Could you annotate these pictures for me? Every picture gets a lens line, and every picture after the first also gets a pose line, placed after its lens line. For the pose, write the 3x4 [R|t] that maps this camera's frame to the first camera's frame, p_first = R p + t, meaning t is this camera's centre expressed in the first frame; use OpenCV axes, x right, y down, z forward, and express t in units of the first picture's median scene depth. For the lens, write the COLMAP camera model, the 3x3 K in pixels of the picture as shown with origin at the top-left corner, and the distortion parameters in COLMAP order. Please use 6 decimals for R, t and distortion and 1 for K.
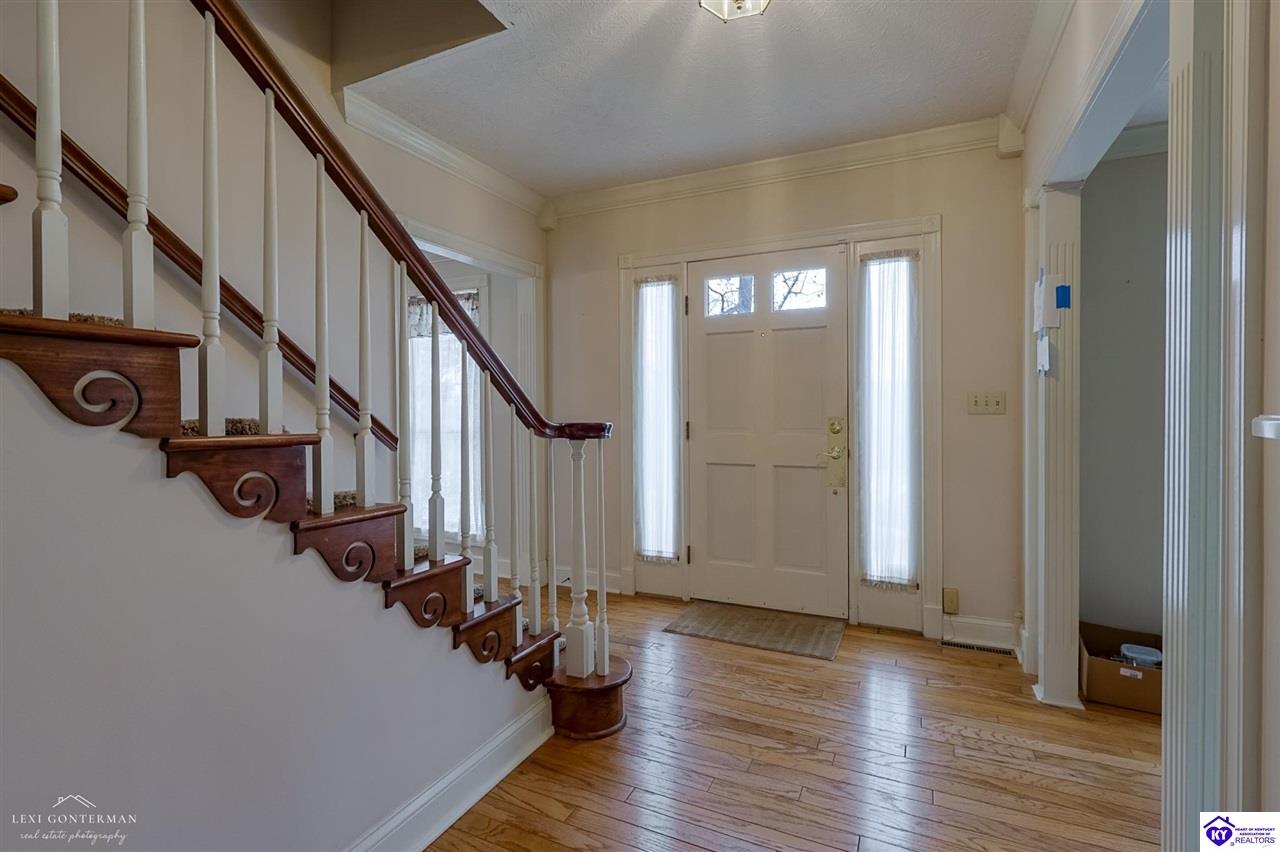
lens RADIAL K [[587.7, 0, 639.1], [0, 587.7, 422.0], [0, 0, 1]] dist [-0.005490, 0.000023]
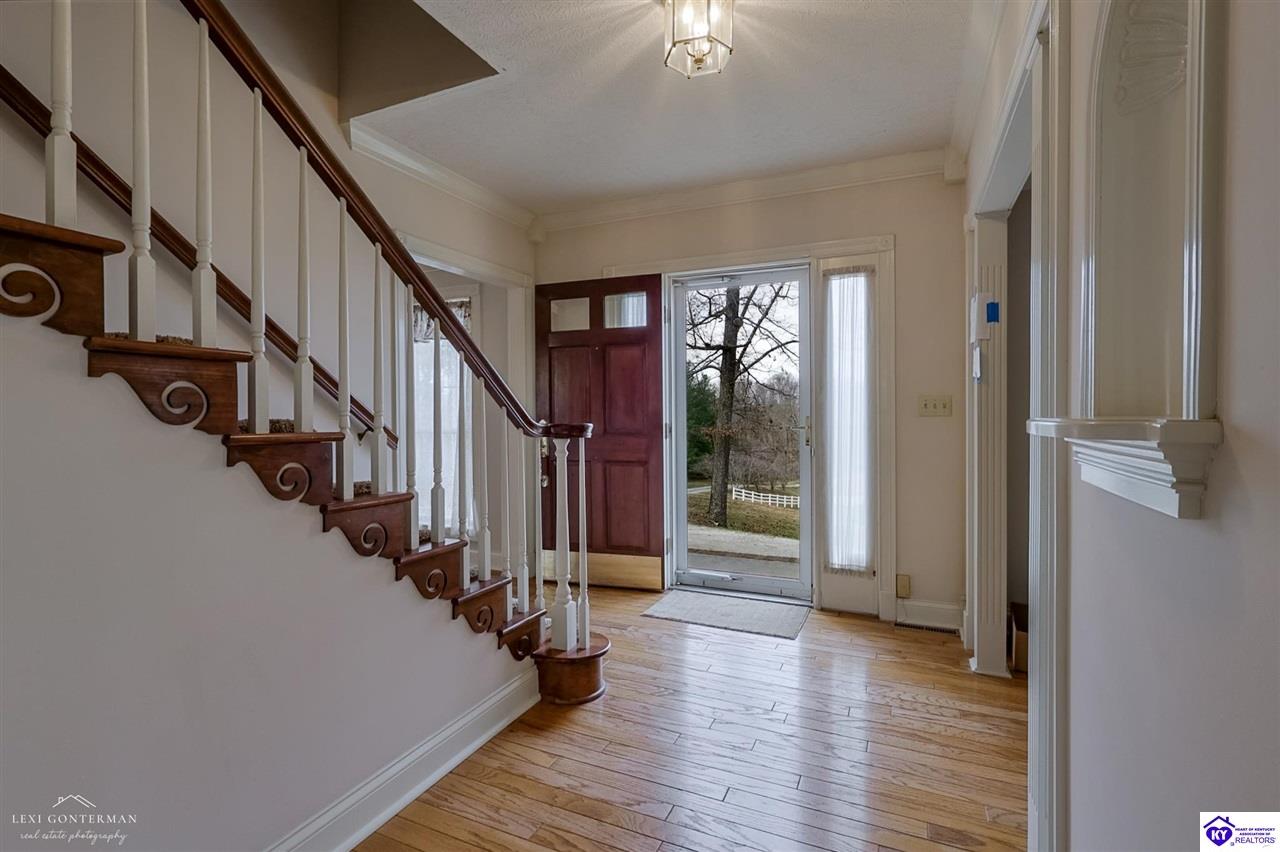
lens RADIAL K [[587.7, 0, 639.9], [0, 587.7, 423.6], [0, 0, 1]] dist [-0.005490, 0.000023]
pose [[0.999834, 0.001261, 0.018198, 0.025082], [-0.001267, 0.999999, 0.000353, 0.000994], [-0.018198, -0.000376, 0.999834, -0.131597]]
